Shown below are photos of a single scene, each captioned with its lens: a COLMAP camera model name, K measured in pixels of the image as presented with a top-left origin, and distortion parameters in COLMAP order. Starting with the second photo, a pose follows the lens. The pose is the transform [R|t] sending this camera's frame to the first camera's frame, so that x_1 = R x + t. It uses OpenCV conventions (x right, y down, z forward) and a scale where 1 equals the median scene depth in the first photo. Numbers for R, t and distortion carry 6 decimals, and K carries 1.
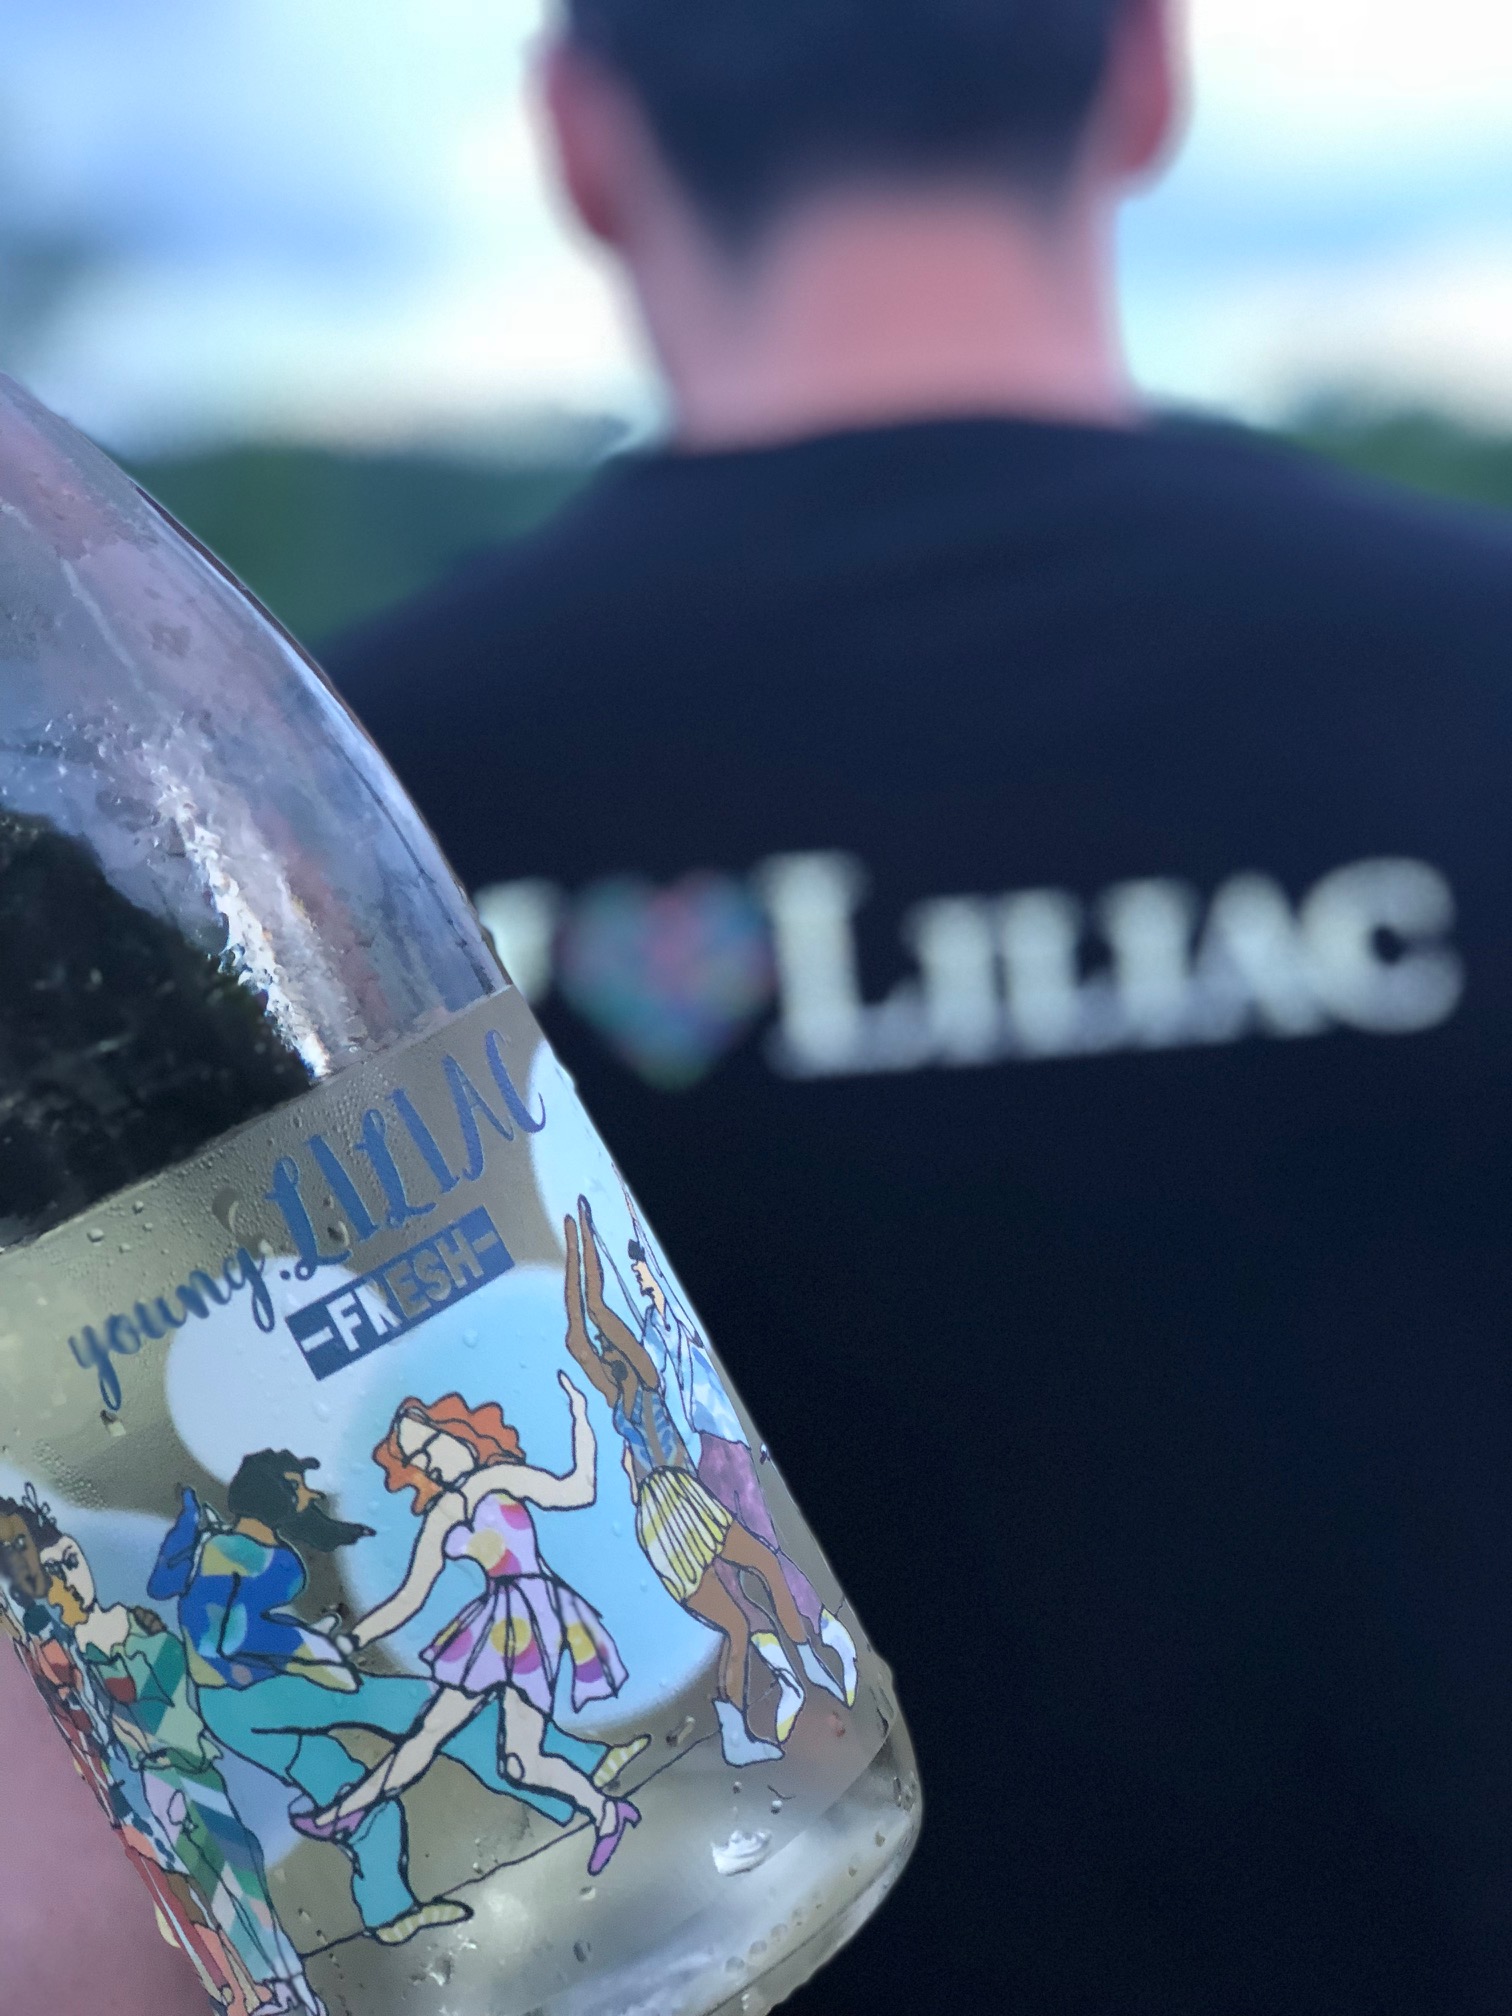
lens RADIAL K [[3412.5, 0, 755.3], [0, 3412.5, 1008.1], [0, 0, 1]] dist [0.009090, 0.000000]
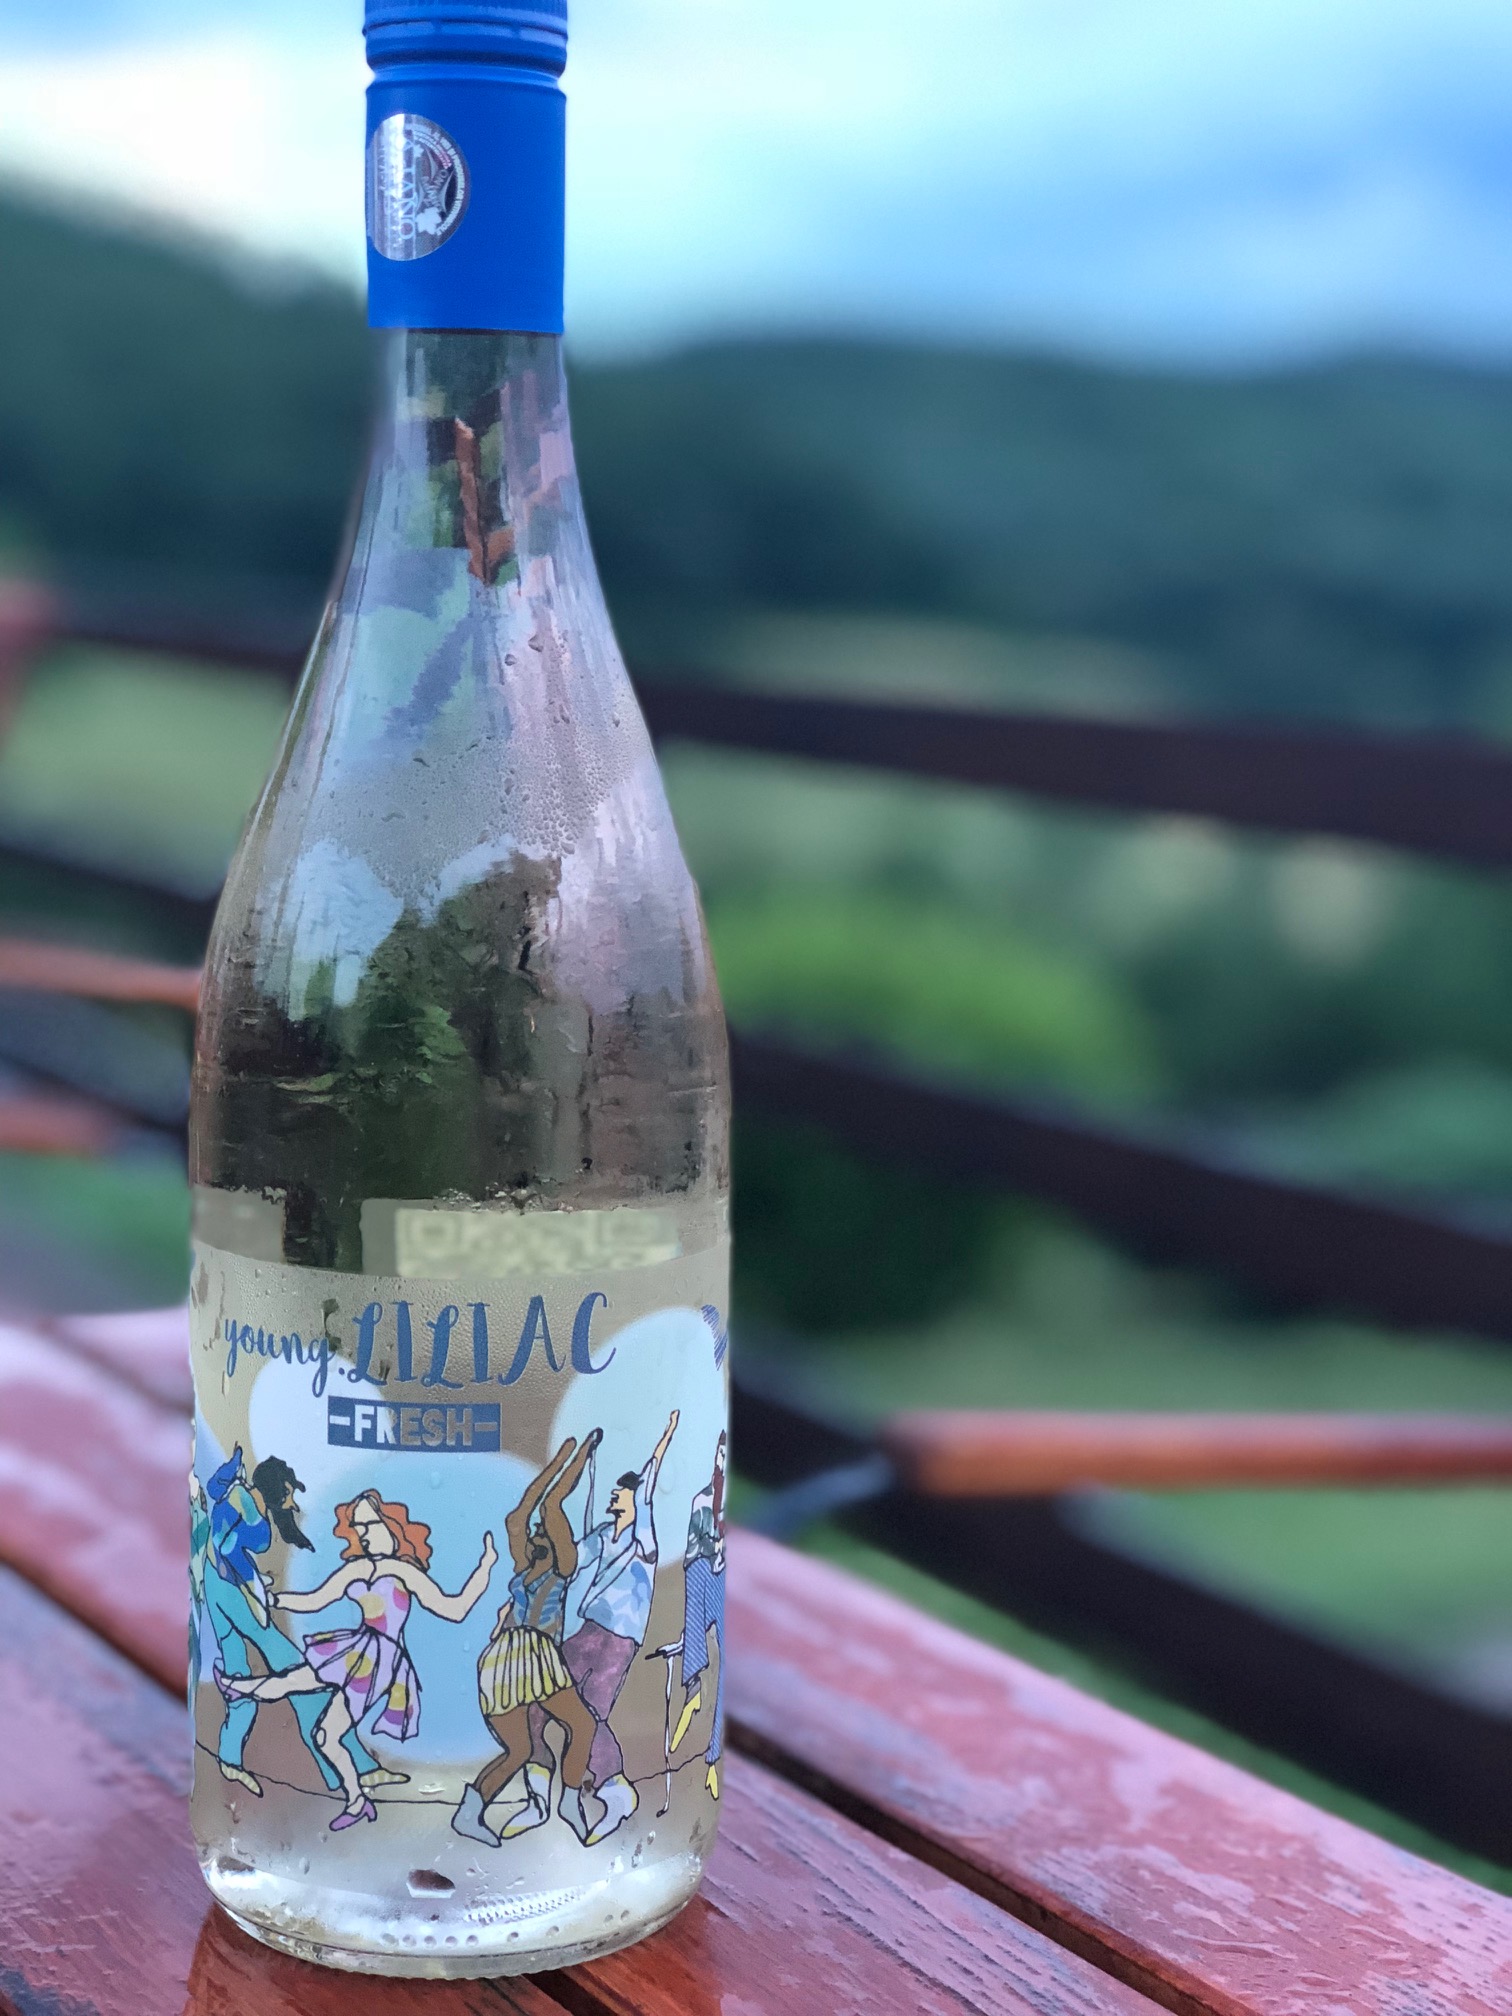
lens RADIAL K [[3412.5, 0, 757.6], [0, 3412.5, 1008.5], [0, 0, 1]] dist [0.009090, 0.000000]
pose [[0.732510, 0.544152, -0.409056, 0.484196], [-0.457216, 0.838441, 0.296596, -0.544203], [0.504363, -0.030232, 0.862962, -0.138283]]
